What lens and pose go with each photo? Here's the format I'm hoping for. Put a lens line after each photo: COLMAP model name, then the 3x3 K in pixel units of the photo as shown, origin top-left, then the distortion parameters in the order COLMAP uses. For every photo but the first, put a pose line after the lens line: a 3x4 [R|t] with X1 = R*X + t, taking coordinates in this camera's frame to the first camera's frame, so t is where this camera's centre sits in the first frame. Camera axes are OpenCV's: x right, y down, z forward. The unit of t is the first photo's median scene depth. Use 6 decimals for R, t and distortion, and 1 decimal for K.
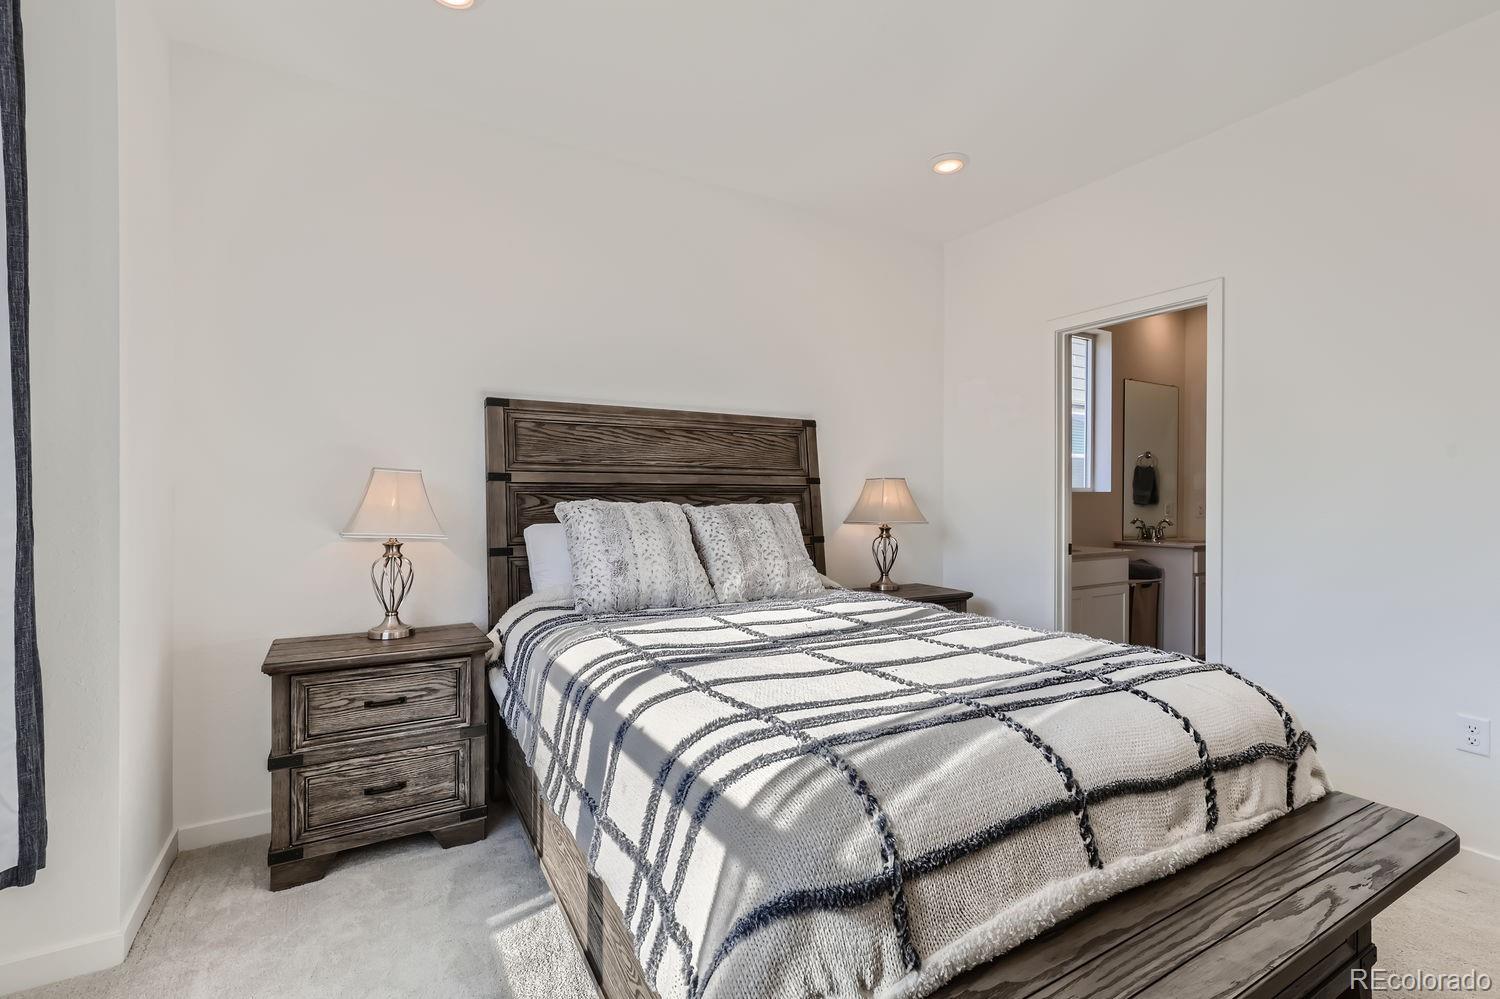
lens RADIAL K [[700.9, 0, 750.0], [0, 700.9, 499.5], [0, 0, 1]] dist [-0.020416, 0.000022]
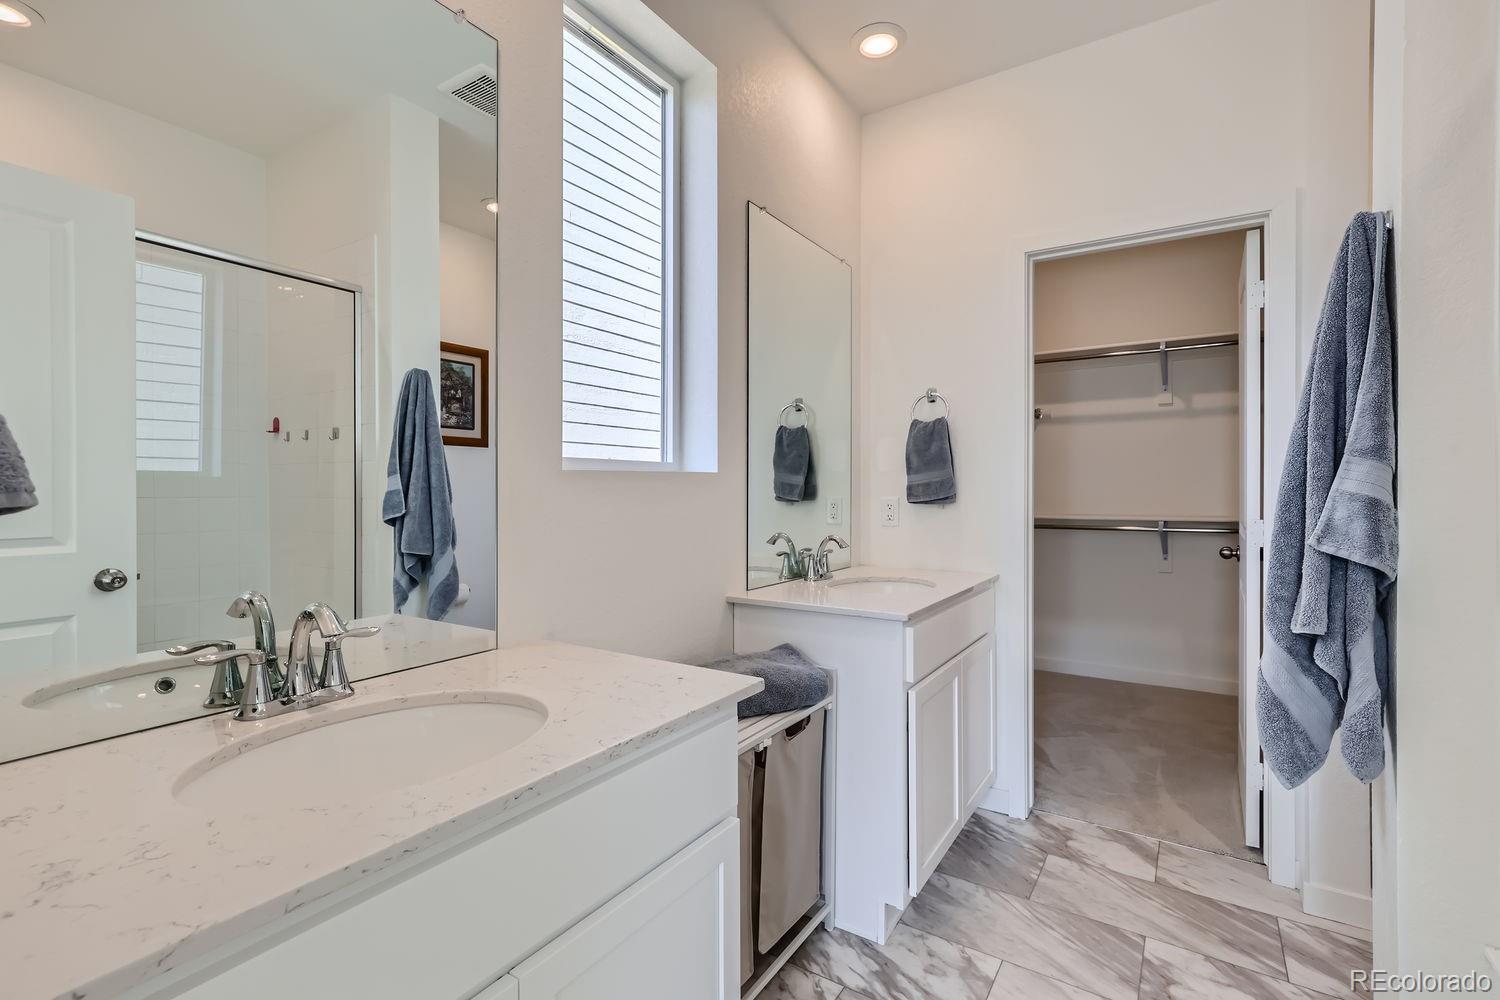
lens RADIAL K [[695.6, 0, 752.3], [0, 695.6, 478.6], [0, 0, 1]] dist [-0.002511, 0.005855]
pose [[0.899157, 0.004156, 0.437606, 0.339350], [0.003789, 0.999843, -0.017283, -0.000832], [-0.437609, 0.017198, 0.899001, 0.594989]]
